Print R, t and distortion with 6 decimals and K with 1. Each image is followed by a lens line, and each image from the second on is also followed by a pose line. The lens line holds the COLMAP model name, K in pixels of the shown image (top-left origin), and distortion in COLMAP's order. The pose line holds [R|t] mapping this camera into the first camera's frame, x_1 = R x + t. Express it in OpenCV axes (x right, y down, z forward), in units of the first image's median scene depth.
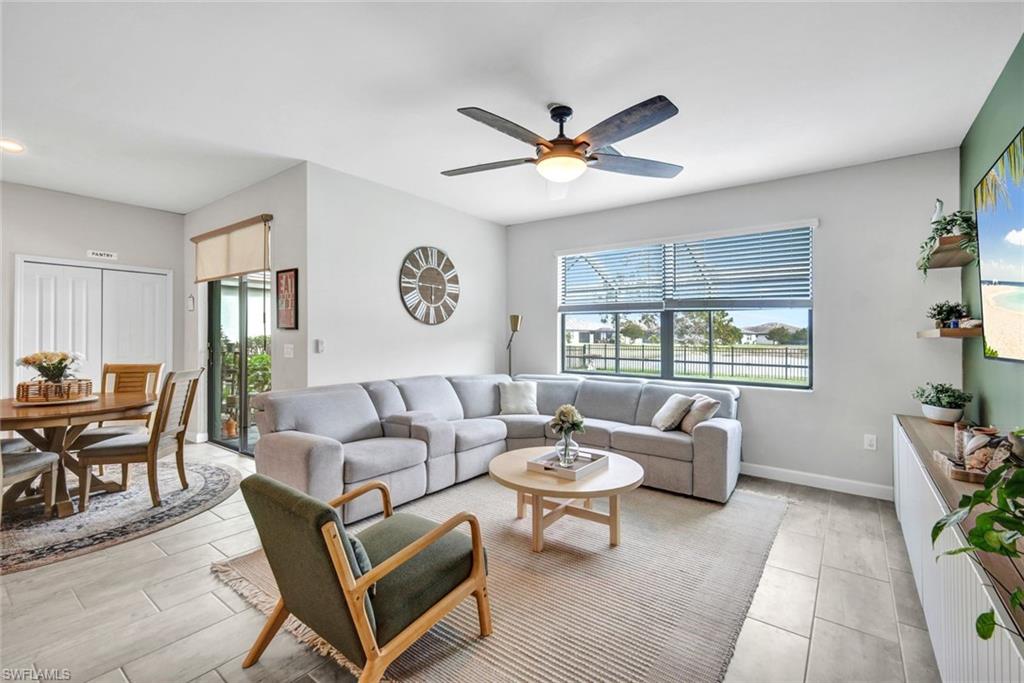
lens RADIAL K [[436.1, 0, 512.0], [0, 436.1, 341.5], [0, 0, 1]] dist [0.004978, 0.000435]
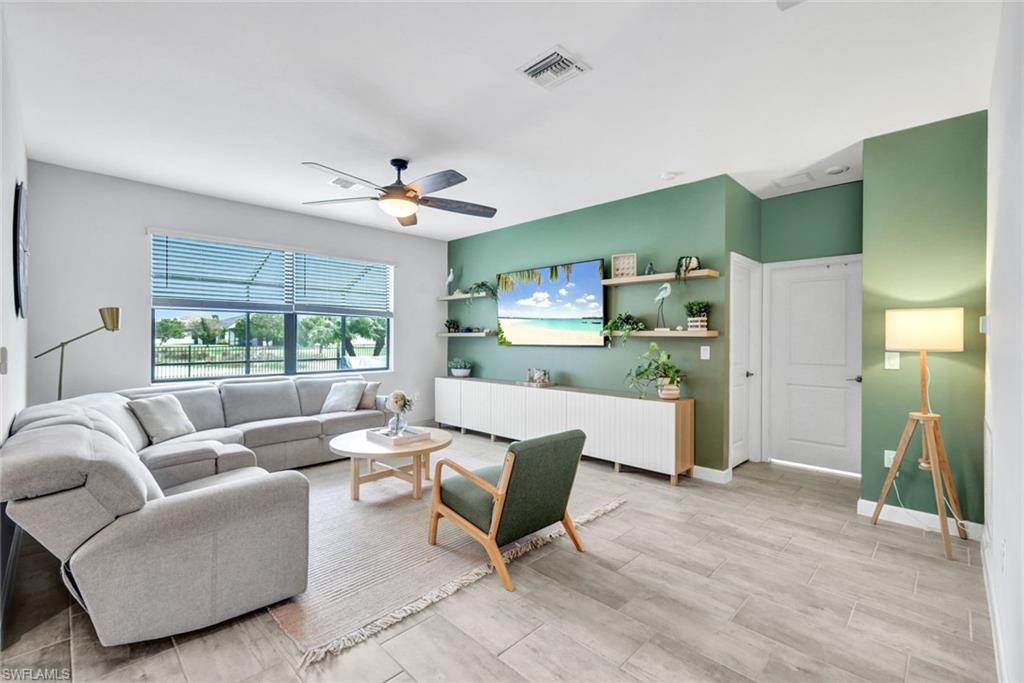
lens RADIAL K [[448.4, 0, 515.8], [0, 448.4, 337.0], [0, 0, 1]] dist [0.002474, 0.000412]
pose [[0.136143, -0.006291, 0.990669, -0.707740], [0.014965, 0.999879, 0.004293, -0.005629], [-0.990576, 0.014240, 0.136221, 0.293848]]
